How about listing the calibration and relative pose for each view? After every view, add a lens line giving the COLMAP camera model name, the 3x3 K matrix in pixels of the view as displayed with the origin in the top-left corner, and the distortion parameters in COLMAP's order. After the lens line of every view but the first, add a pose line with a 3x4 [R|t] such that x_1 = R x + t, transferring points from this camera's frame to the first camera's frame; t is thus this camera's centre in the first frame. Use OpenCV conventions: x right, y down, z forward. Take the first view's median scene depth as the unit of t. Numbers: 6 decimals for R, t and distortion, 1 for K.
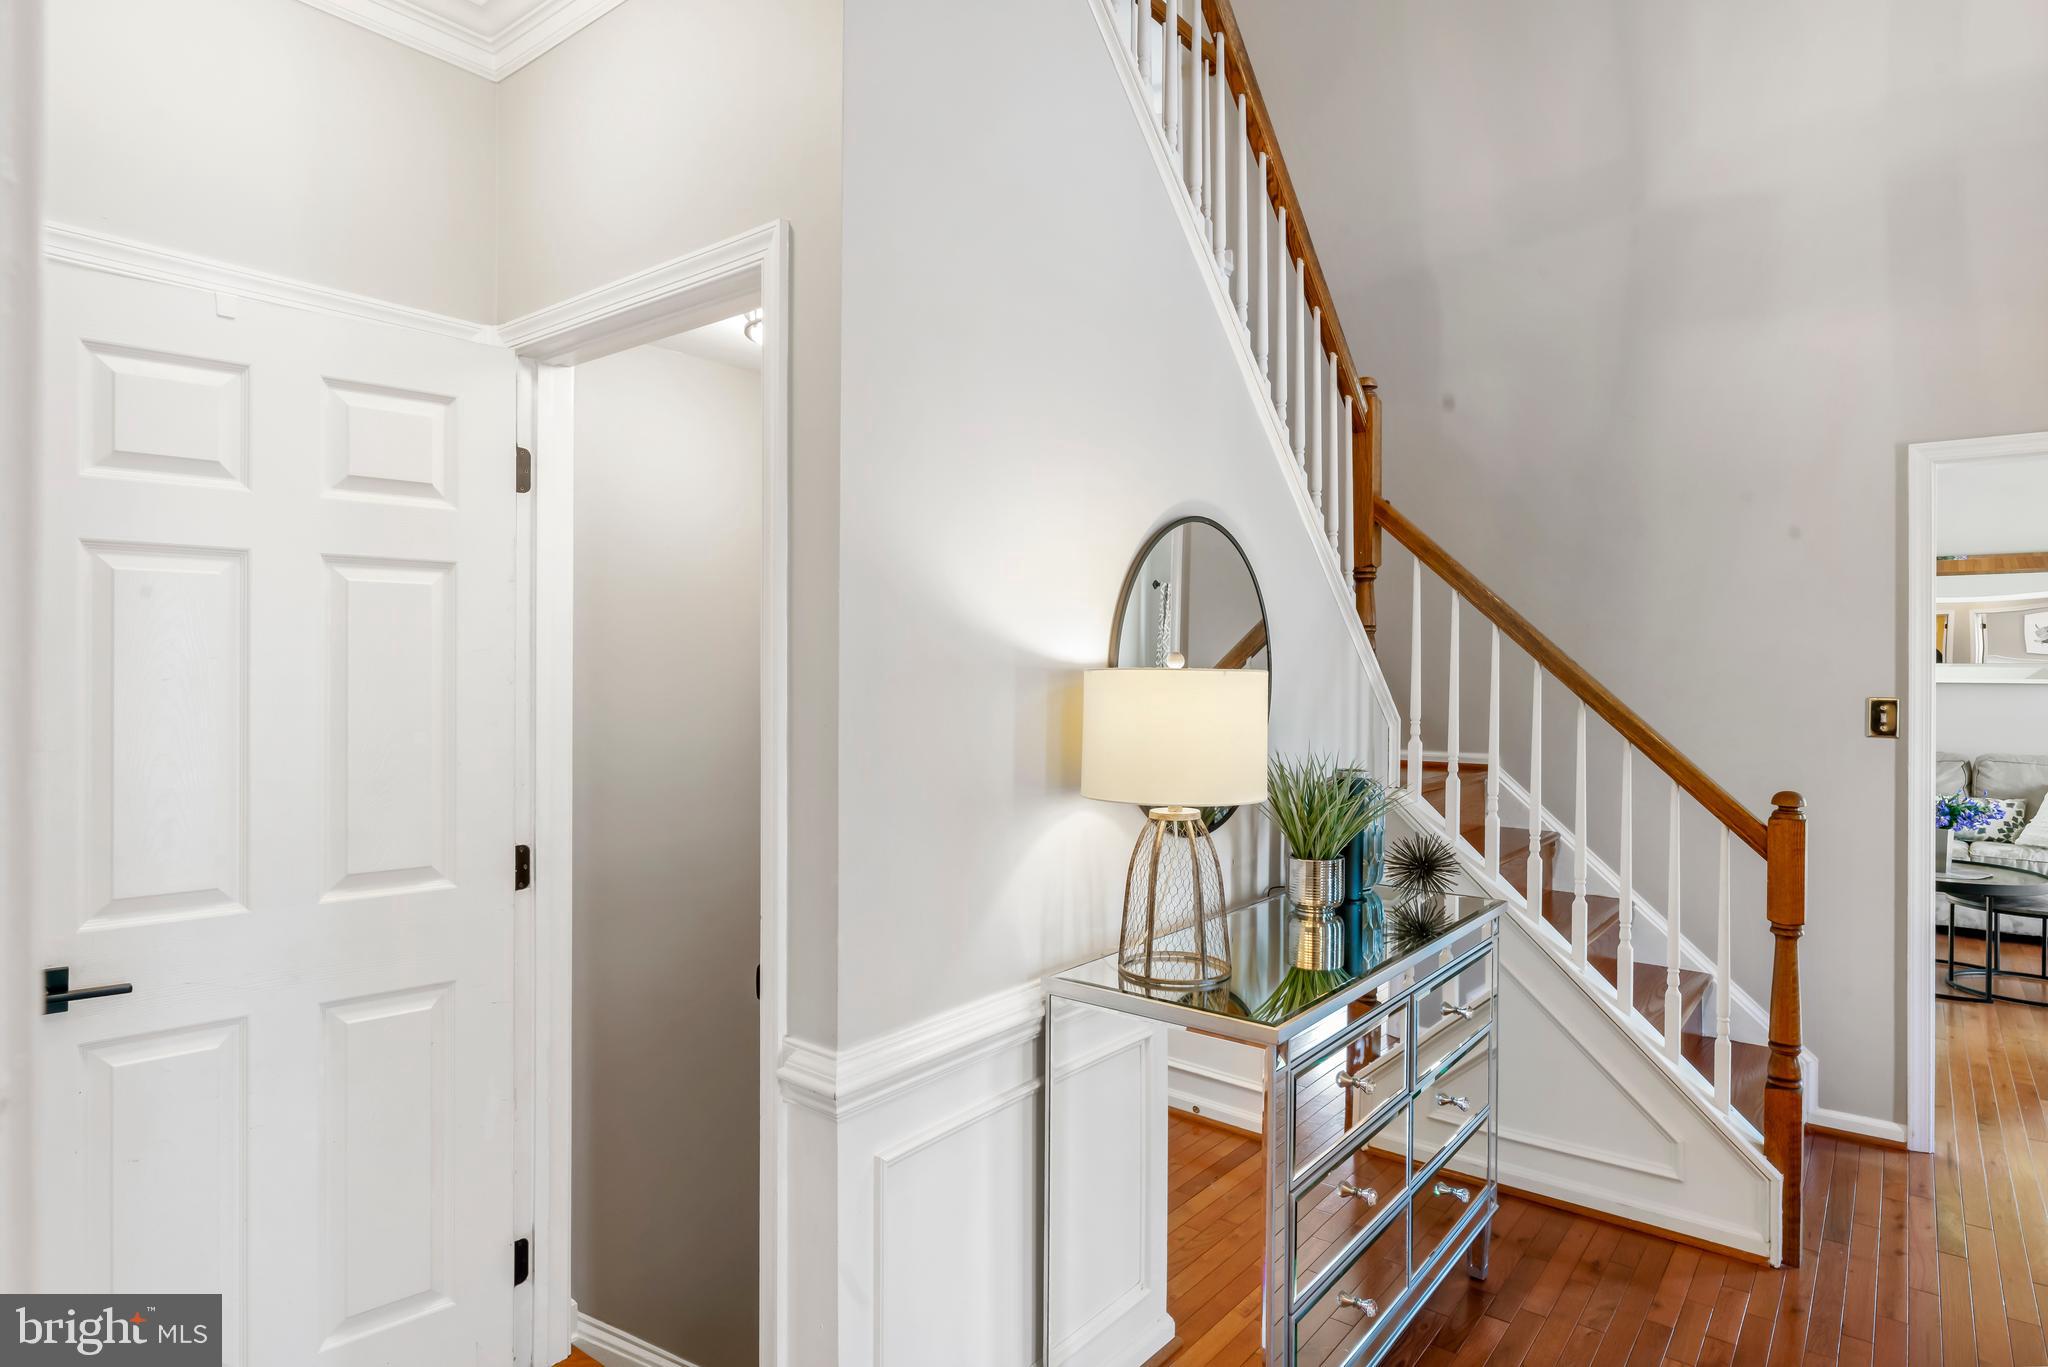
lens RADIAL K [[1116.3, 0, 1004.7], [0, 1116.3, 677.4], [0, 0, 1]] dist [0.001970, -0.003205]
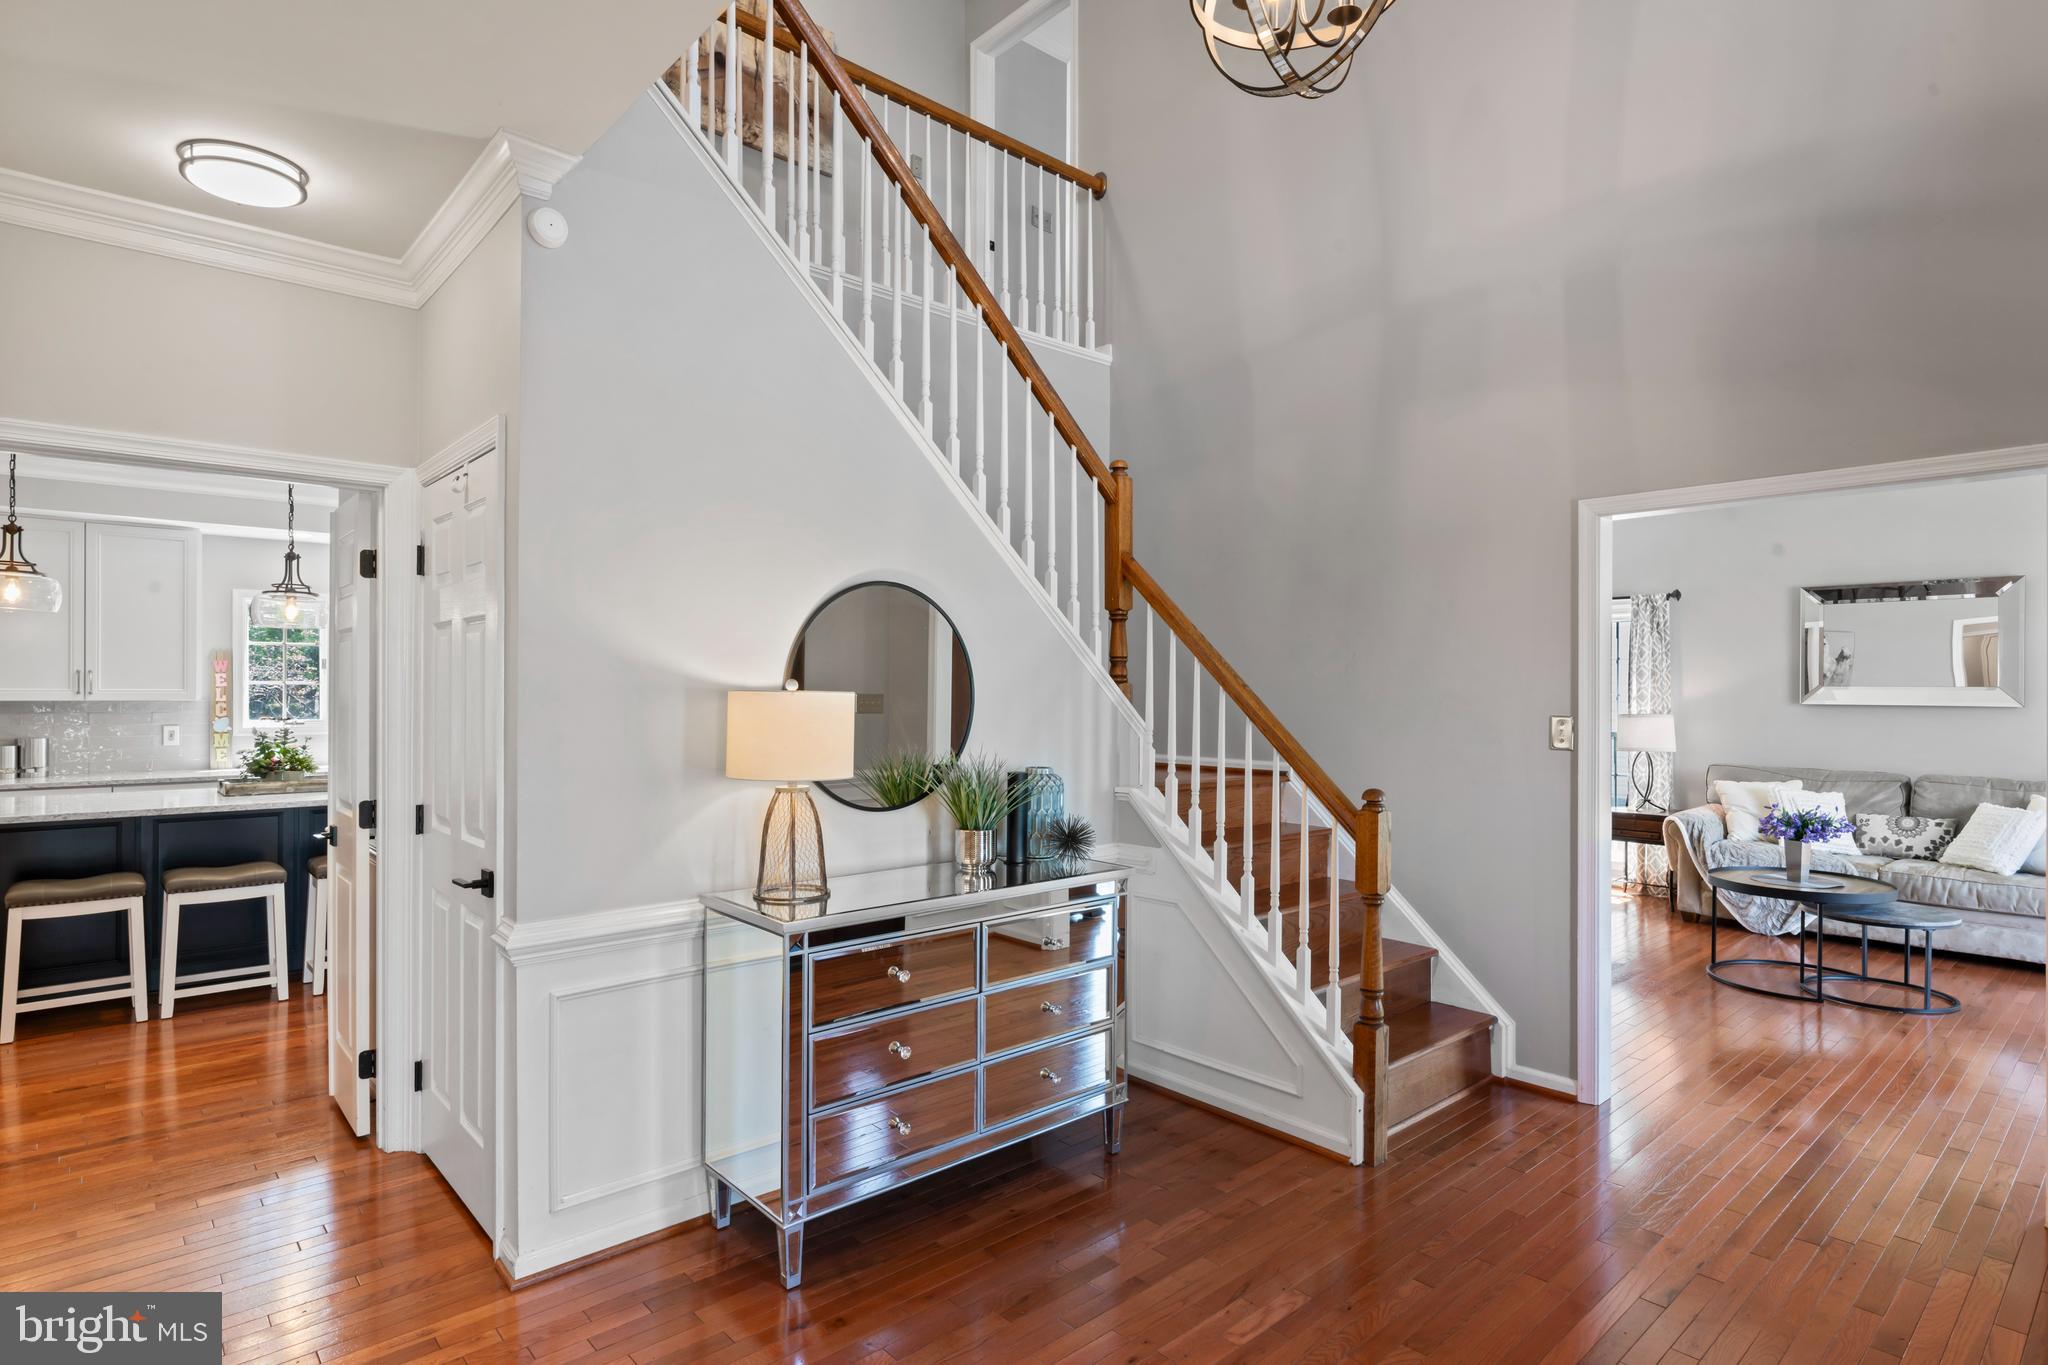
lens RADIAL K [[1074.8, 0, 1024.7], [0, 1074.8, 684.1], [0, 0, 1]] dist [0.001044, -0.000221]
pose [[0.985910, 0.000590, -0.167276, 0.426975], [-0.002825, 0.999910, -0.013124, 0.001317], [0.167254, 0.013412, 0.985823, -0.218217]]
